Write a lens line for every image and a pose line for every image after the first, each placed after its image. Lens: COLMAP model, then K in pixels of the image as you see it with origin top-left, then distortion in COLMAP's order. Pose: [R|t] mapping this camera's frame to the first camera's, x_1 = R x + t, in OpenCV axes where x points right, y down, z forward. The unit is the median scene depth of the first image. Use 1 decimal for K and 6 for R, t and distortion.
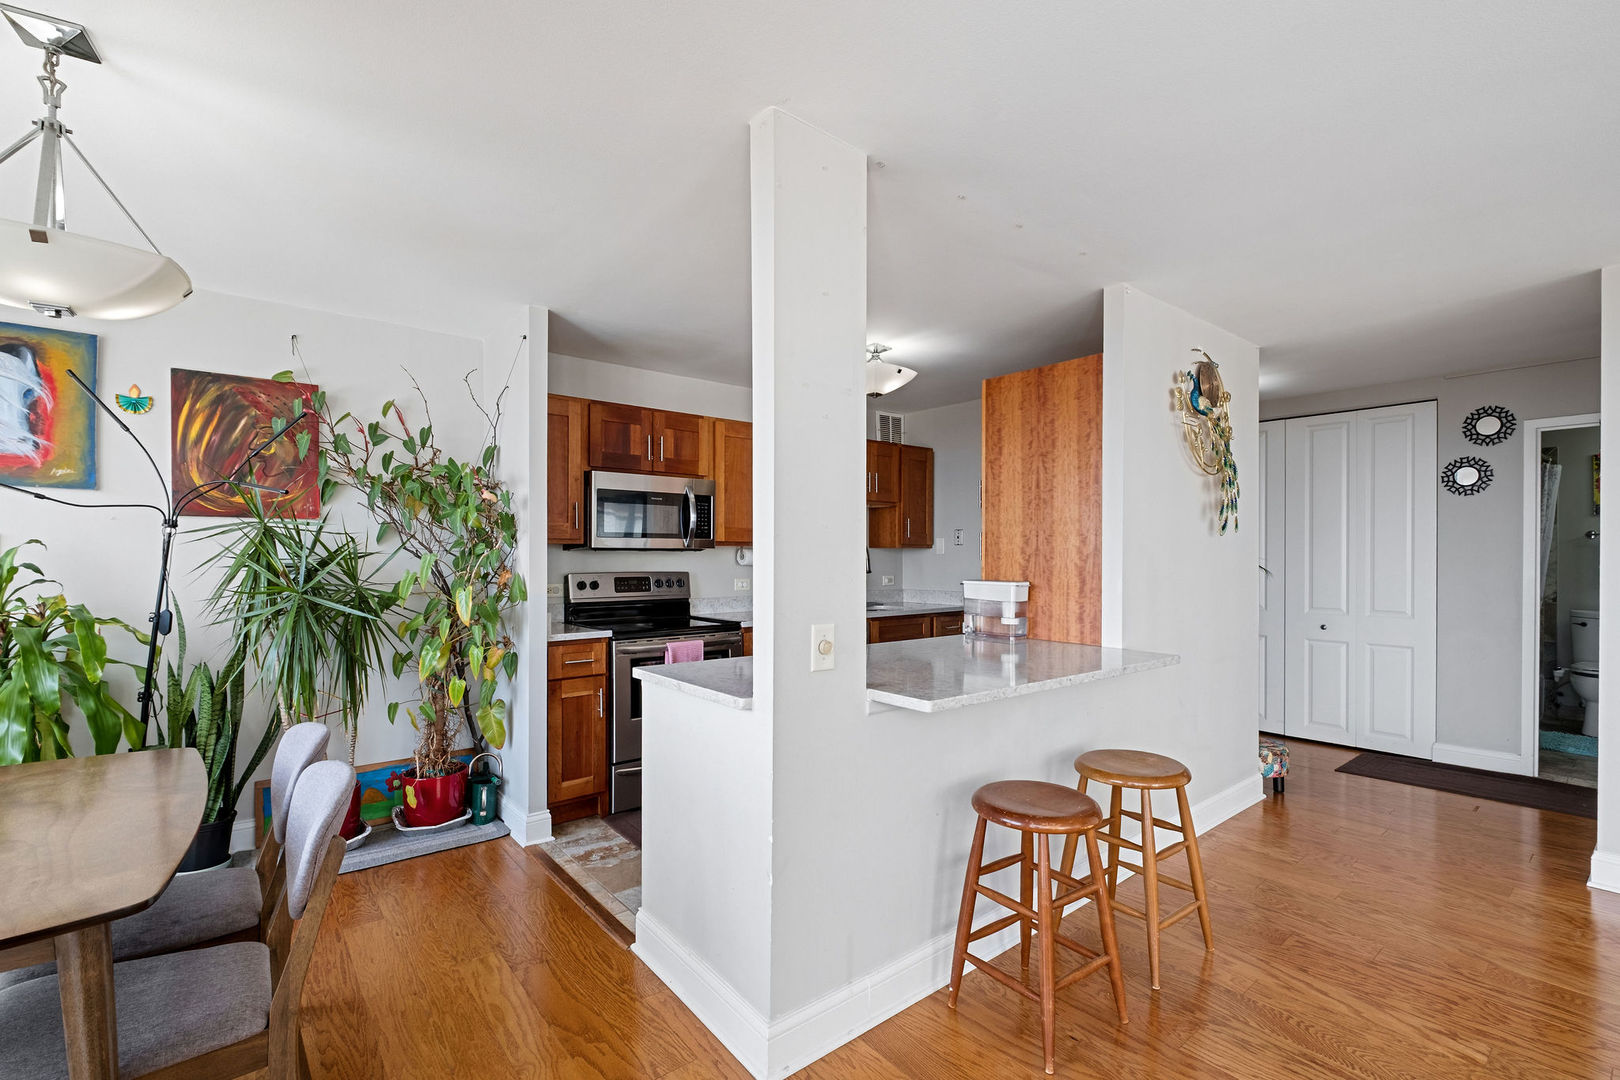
lens RADIAL K [[718.0, 0, 806.3], [0, 718.0, 560.8], [0, 0, 1]] dist [-0.005619, -0.000913]
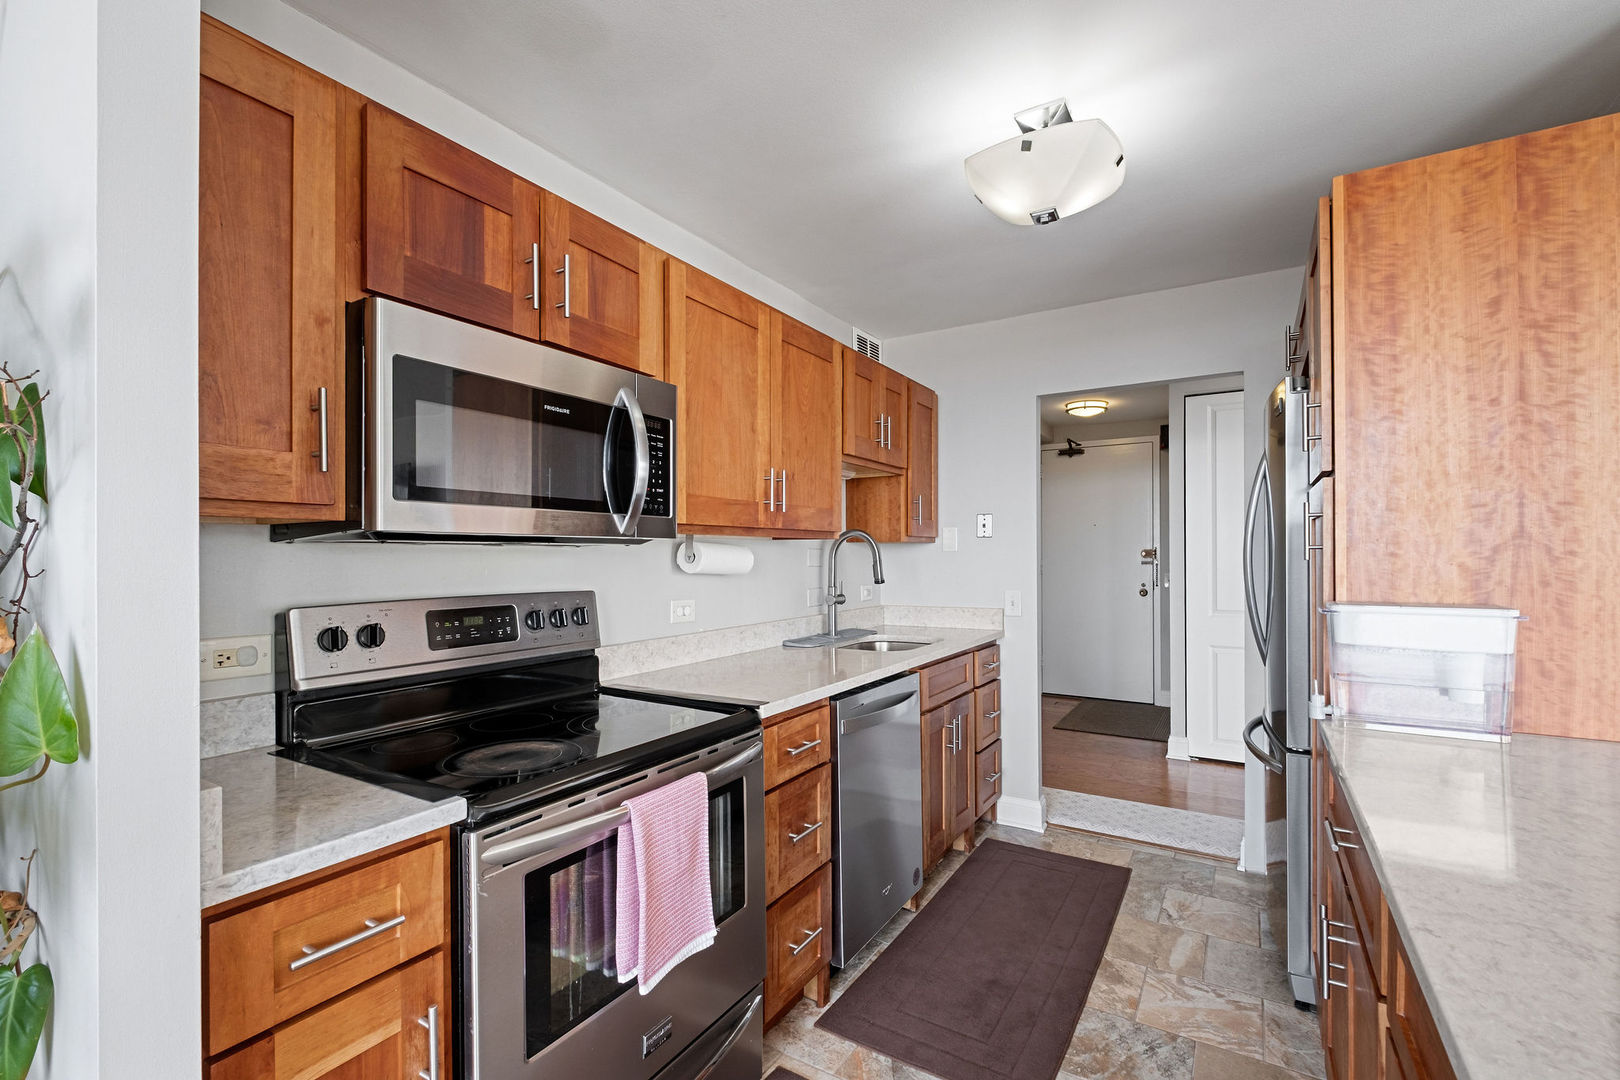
lens RADIAL K [[704.2, 0, 803.4], [0, 704.2, 557.9], [0, 0, 1]] dist [0.007997, -0.007982]
pose [[0.946399, -0.007475, 0.322913, -0.248406], [0.009390, 0.999946, -0.004372, -0.003262], [-0.322863, 0.007170, 0.946418, 0.717412]]
